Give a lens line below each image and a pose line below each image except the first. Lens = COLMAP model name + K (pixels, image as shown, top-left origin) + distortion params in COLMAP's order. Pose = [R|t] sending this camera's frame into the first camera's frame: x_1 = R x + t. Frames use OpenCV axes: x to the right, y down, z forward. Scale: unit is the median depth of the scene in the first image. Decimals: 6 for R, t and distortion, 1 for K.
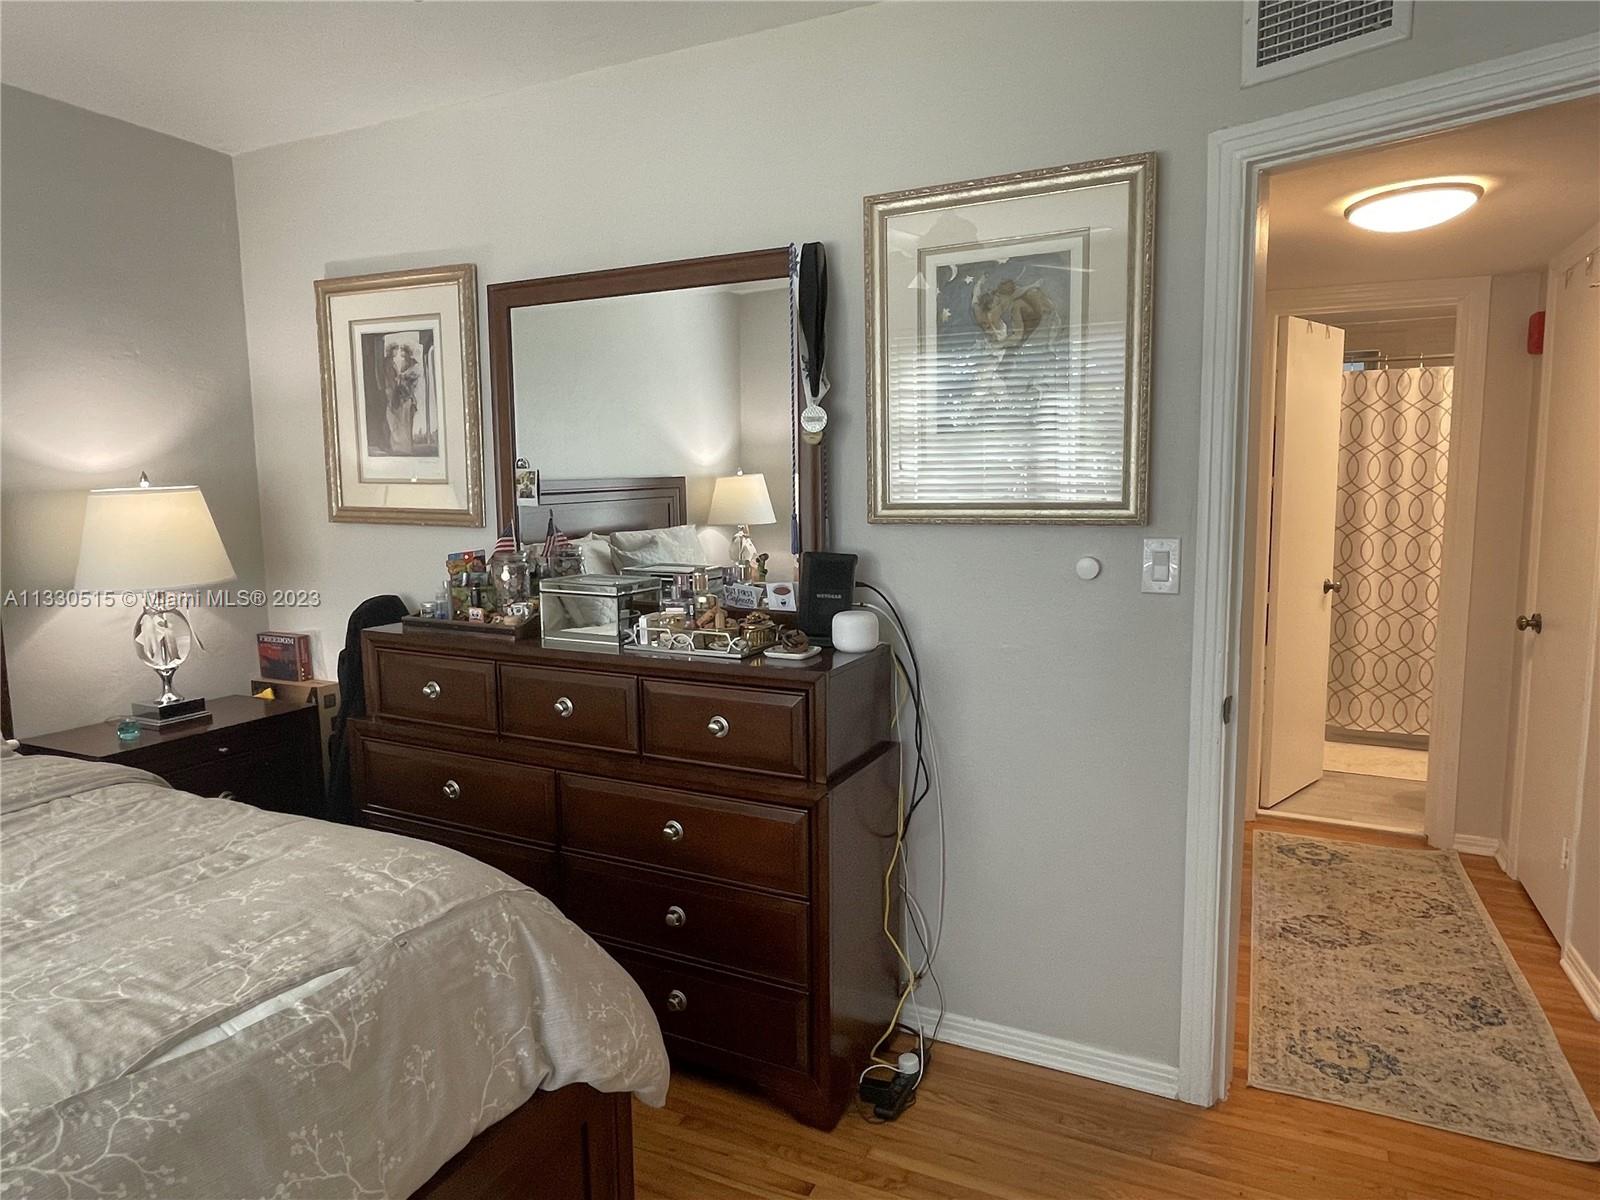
lens RADIAL K [[974.4, 0, 801.8], [0, 974.4, 604.8], [0, 0, 1]] dist [-0.001832, -0.000545]
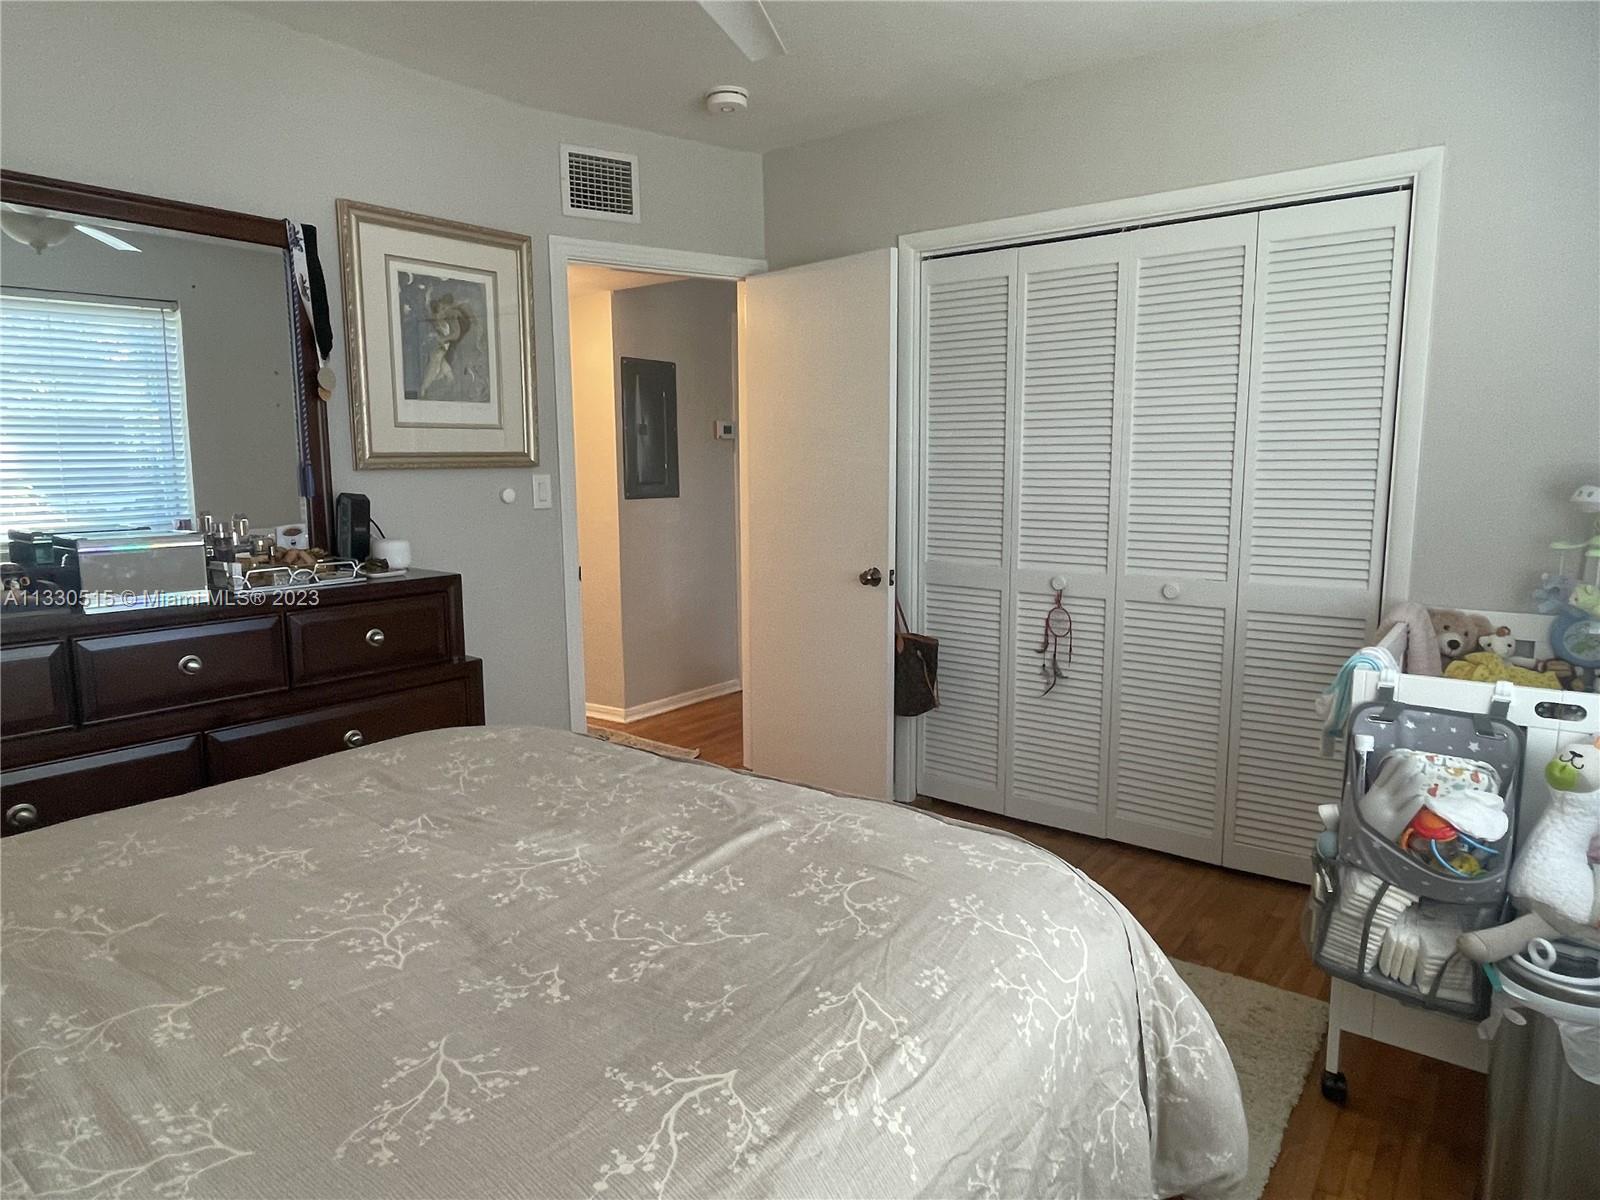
lens RADIAL K [[974.4, 0, 802.5], [0, 974.4, 594.5], [0, 0, 1]] dist [-0.001832, -0.000545]
pose [[0.214994, -0.133627, 0.967430, -1.128735], [0.113887, 0.987267, 0.111057, -0.001412], [-0.969952, 0.086302, 0.227474, 0.224145]]
